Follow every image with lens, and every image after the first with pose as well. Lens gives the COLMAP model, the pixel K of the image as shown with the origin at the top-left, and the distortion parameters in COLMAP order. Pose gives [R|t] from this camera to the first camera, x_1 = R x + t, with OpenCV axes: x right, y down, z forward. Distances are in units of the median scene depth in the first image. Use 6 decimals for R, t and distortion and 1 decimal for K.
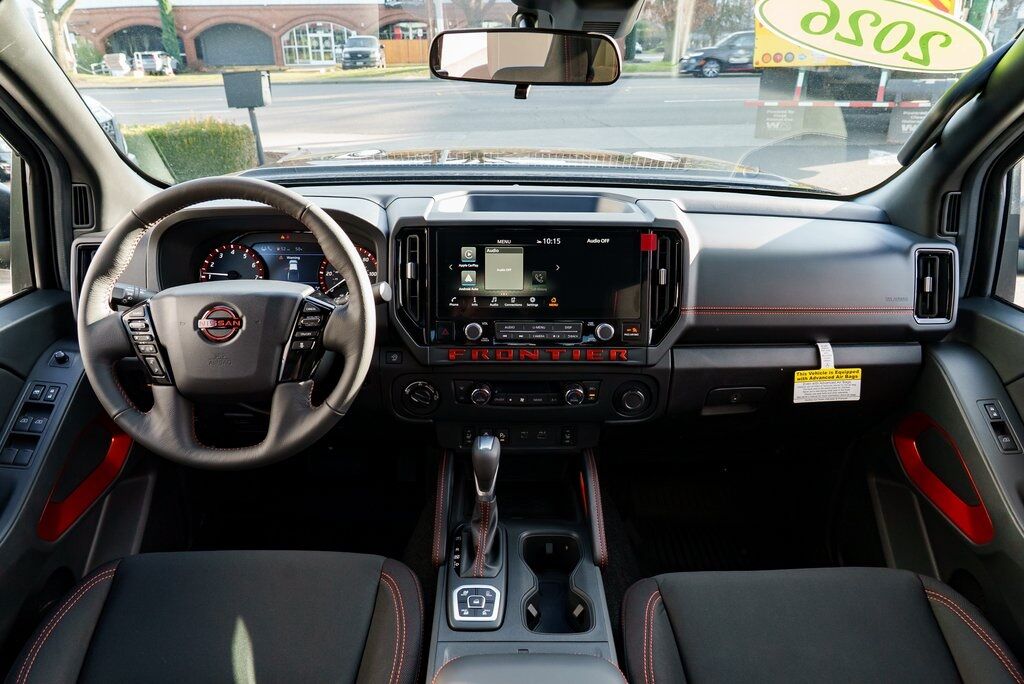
lens RADIAL K [[699.4, 0, 511.4], [0, 699.4, 349.3], [0, 0, 1]] dist [-0.025926, 0.017845]
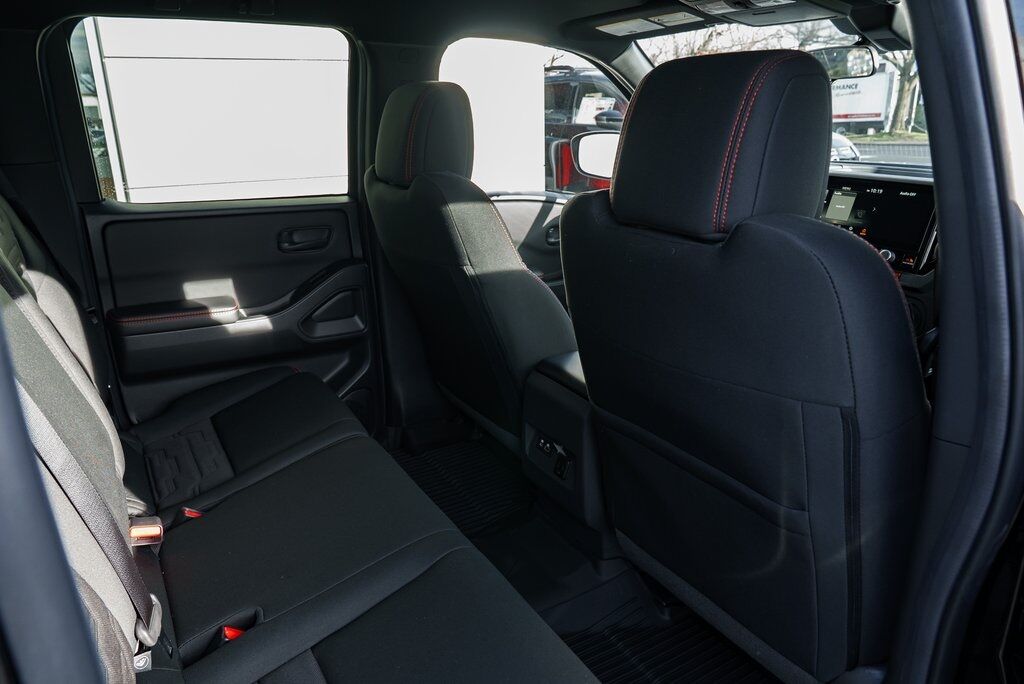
lens RADIAL K [[699.4, 0, 503.9], [0, 699.4, 343.8], [0, 0, 1]] dist [-0.025926, 0.017845]
pose [[0.496180, 0.268396, -0.825693, 0.916828], [-0.337592, 0.935823, 0.101327, 0.250012], [0.799898, 0.228471, 0.554945, -0.348125]]
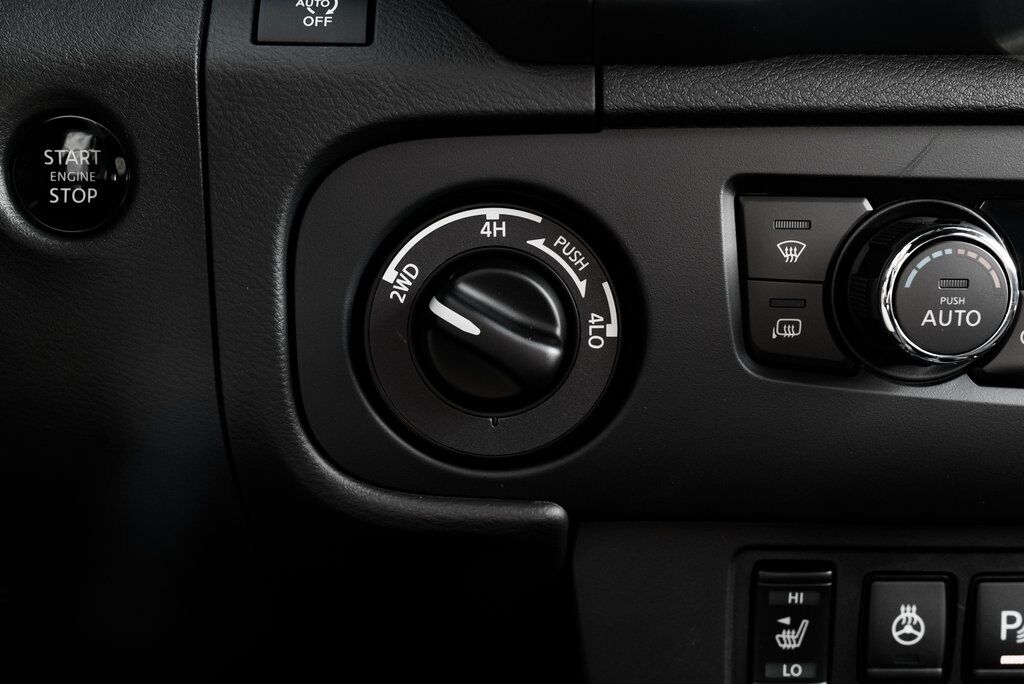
lens RADIAL K [[1162.9, 0, 518.2], [0, 1162.9, 346.6], [0, 0, 1]] dist [0.024362, 0.000000]
pose [[0.999886, -0.002617, 0.014858, -0.129180], [0.005863, 0.974831, -0.222869, 0.125988], [-0.013901, 0.222931, 0.974735, 0.778990]]
